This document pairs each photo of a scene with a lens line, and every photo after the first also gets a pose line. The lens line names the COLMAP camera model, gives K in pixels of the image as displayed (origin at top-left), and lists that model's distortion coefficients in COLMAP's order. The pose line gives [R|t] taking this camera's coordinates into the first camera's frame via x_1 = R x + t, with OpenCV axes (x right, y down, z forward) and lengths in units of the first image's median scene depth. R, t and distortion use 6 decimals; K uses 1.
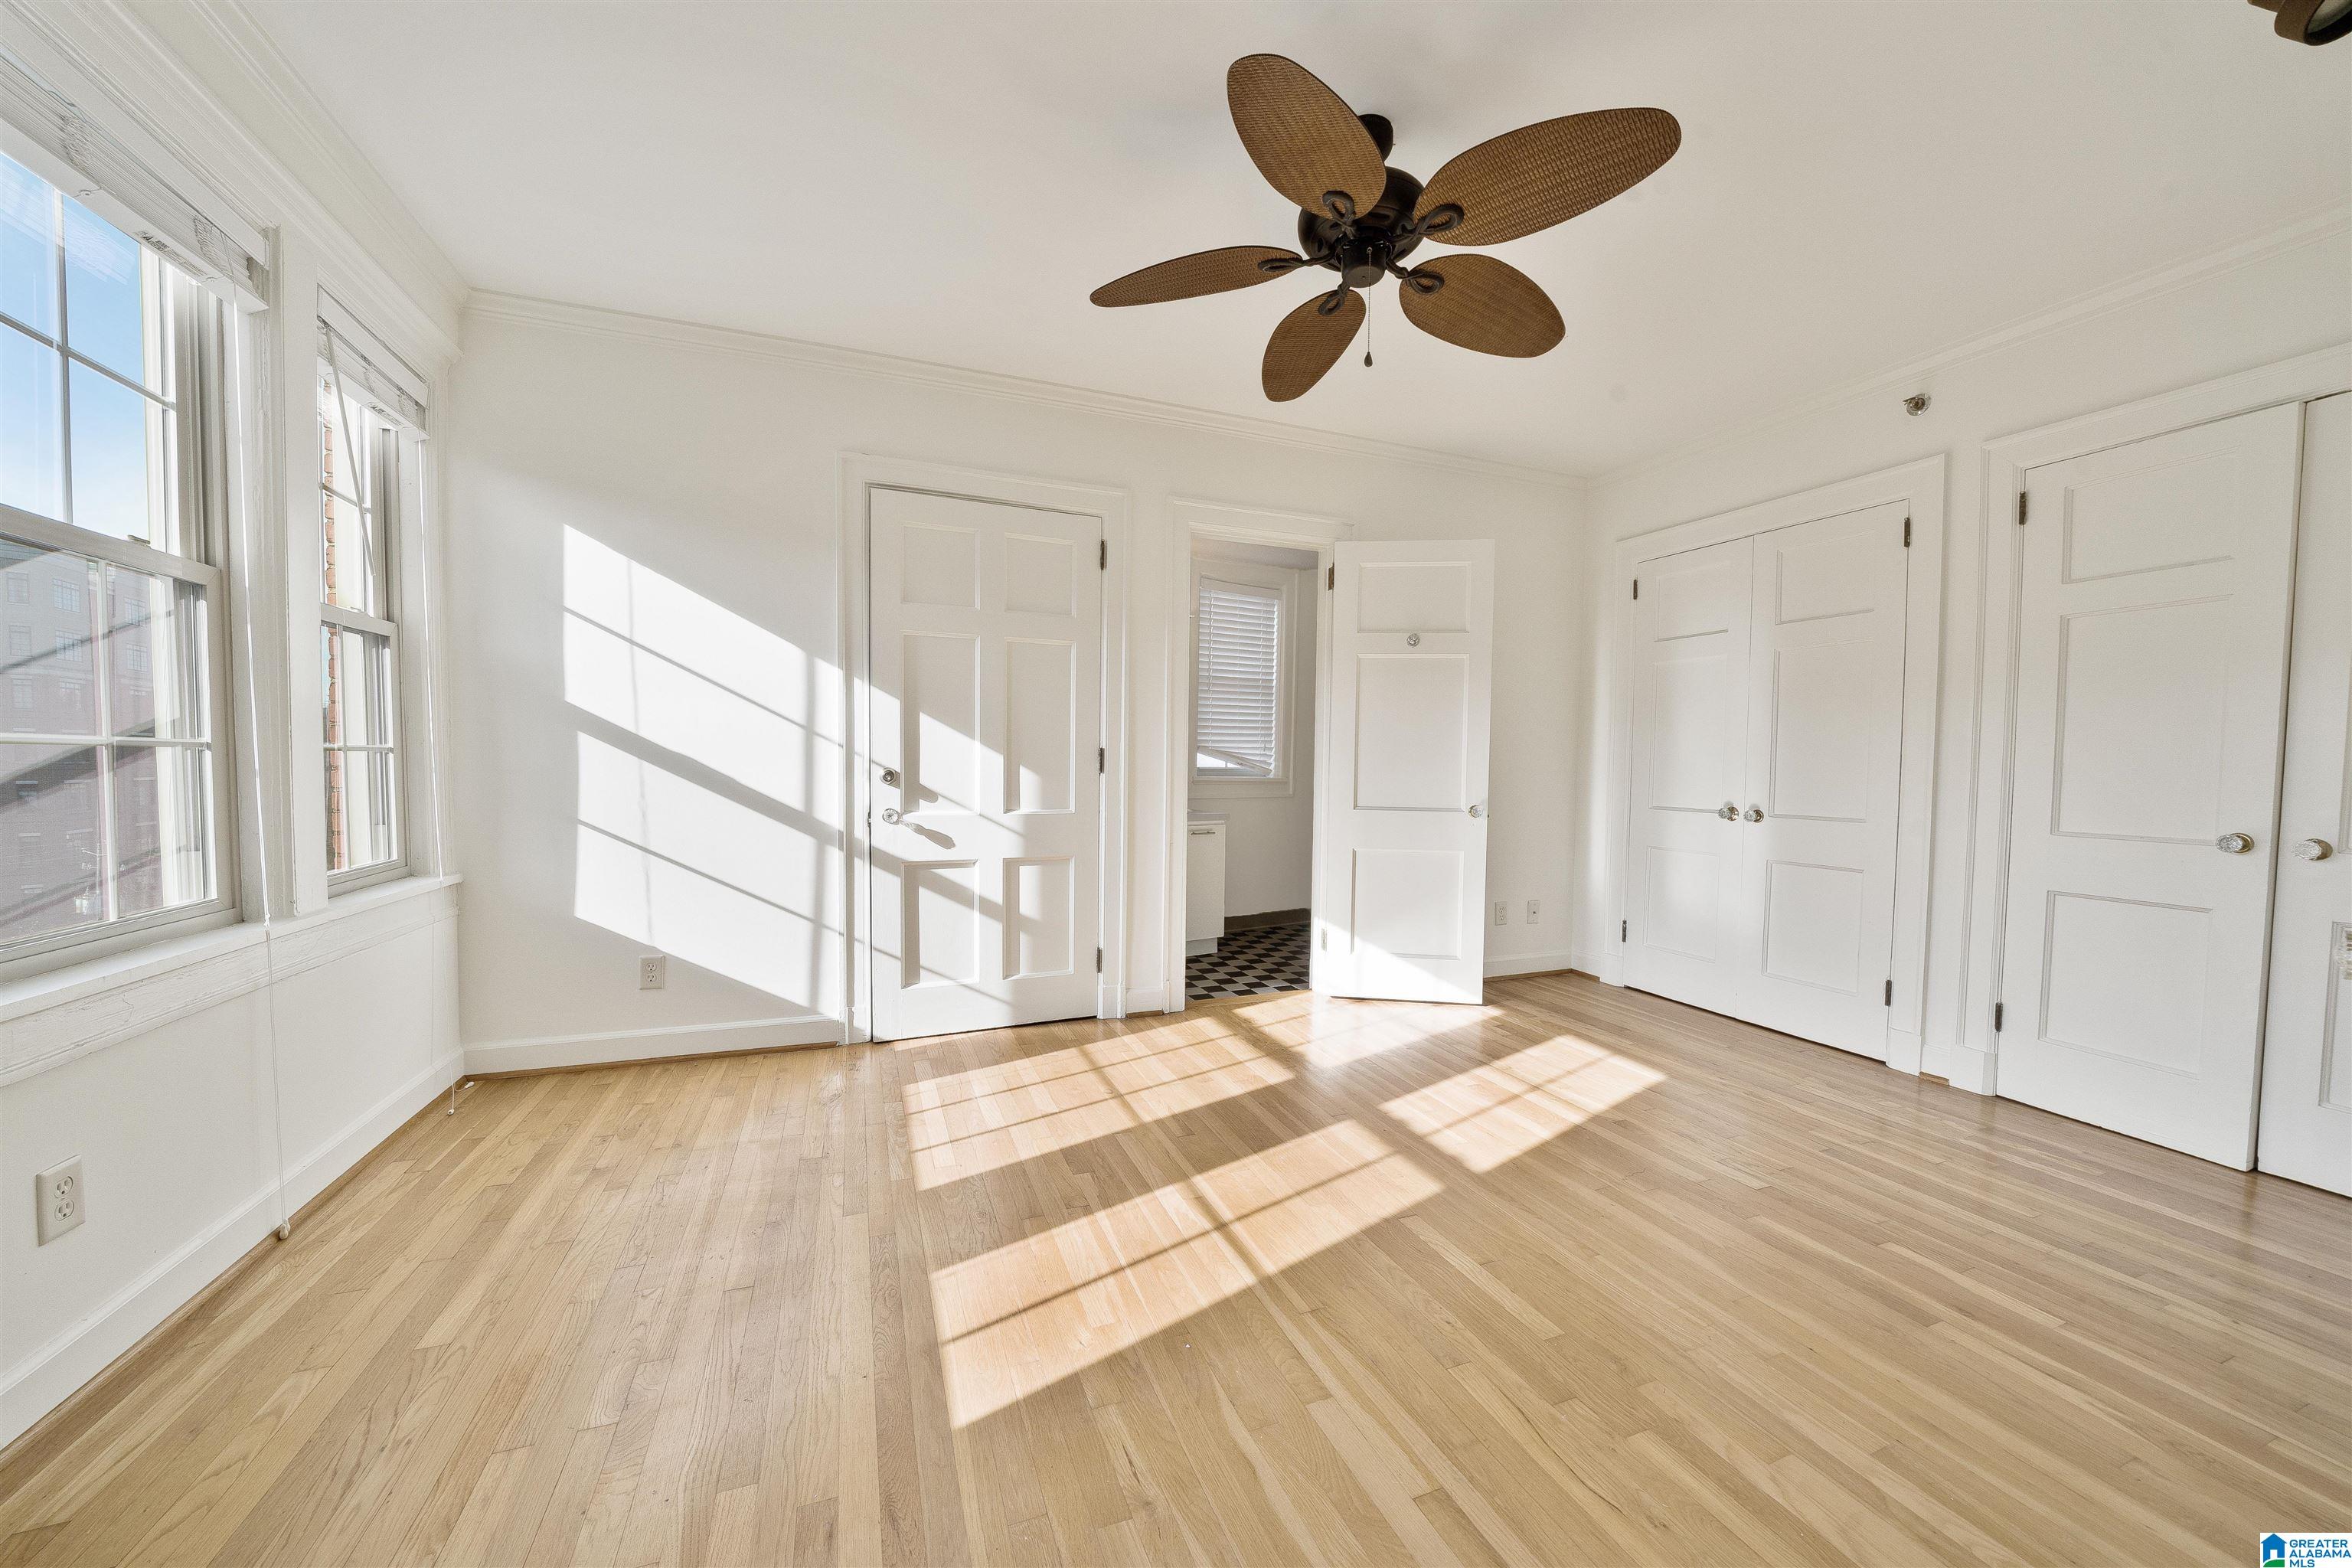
lens RADIAL K [[841.4, 0, 1172.5], [0, 841.4, 790.2], [0, 0, 1]] dist [-0.000669, -0.000115]
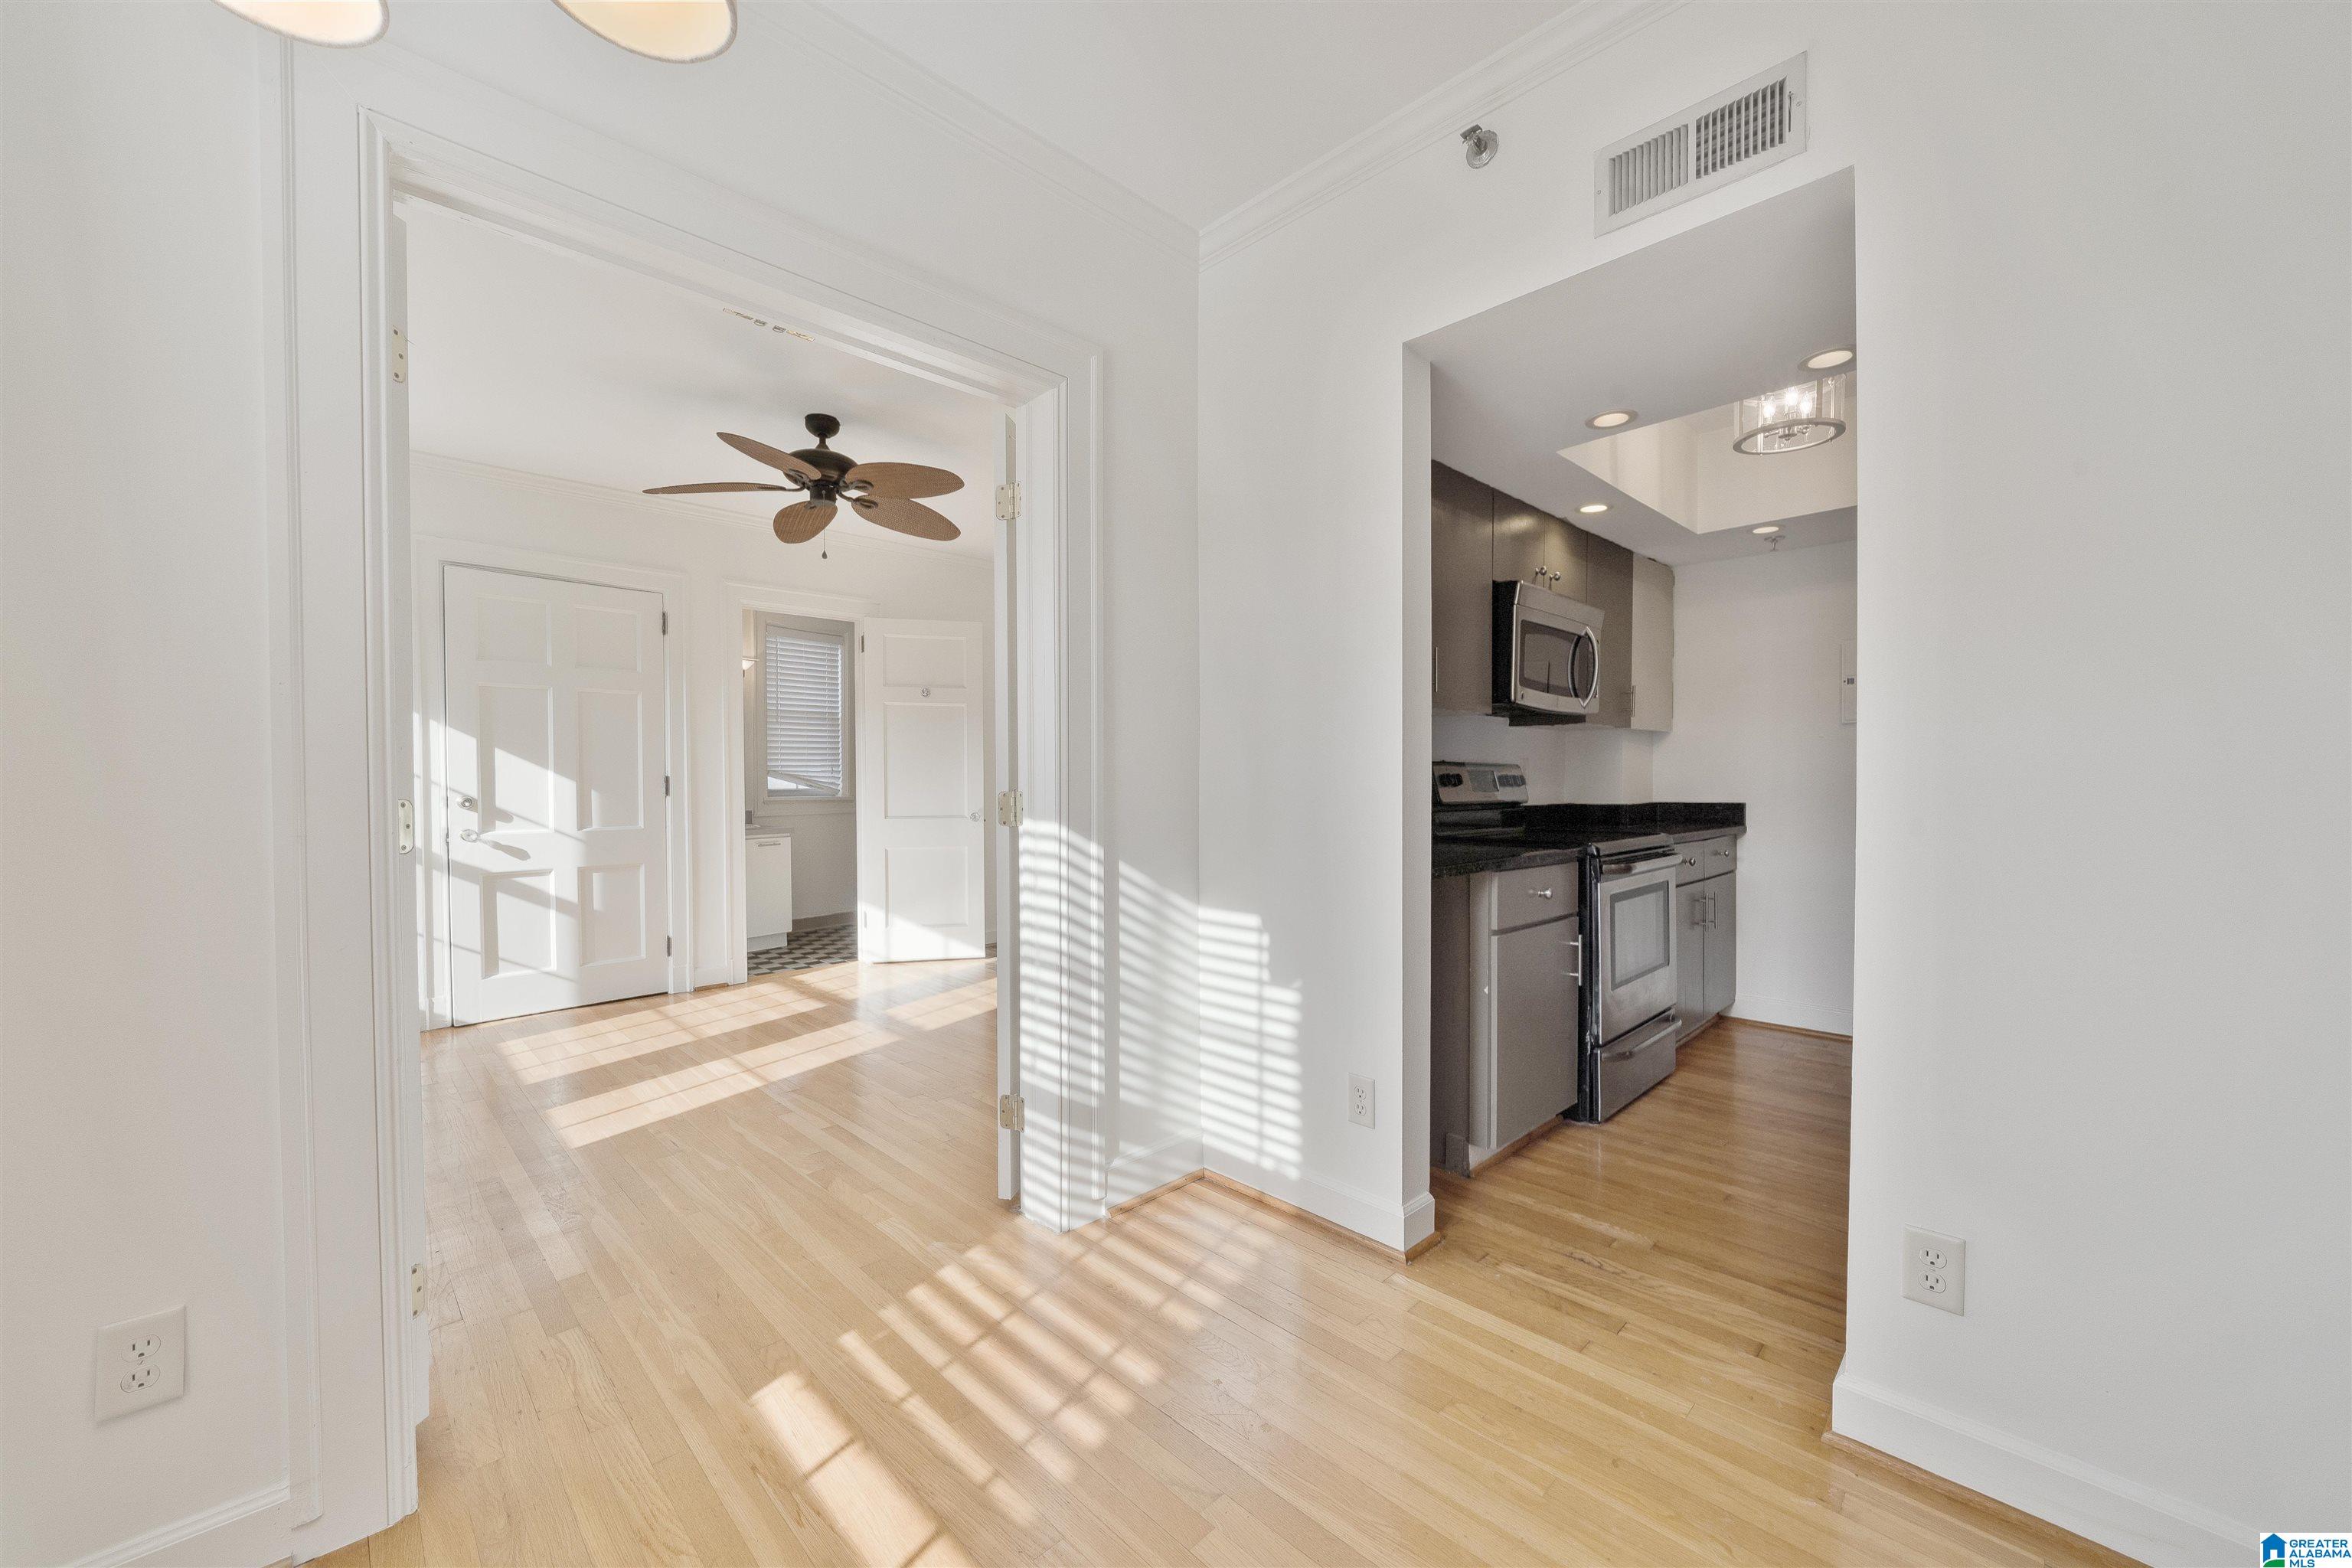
lens RADIAL K [[904.2, 0, 1168.4], [0, 904.2, 792.8], [0, 0, 1]] dist [-0.007756, -0.000249]
pose [[0.920224, -0.022030, 0.390772, 0.084383], [0.029611, 0.999472, -0.013383, 0.017133], [-0.390271, 0.023887, 0.920390, -0.569279]]
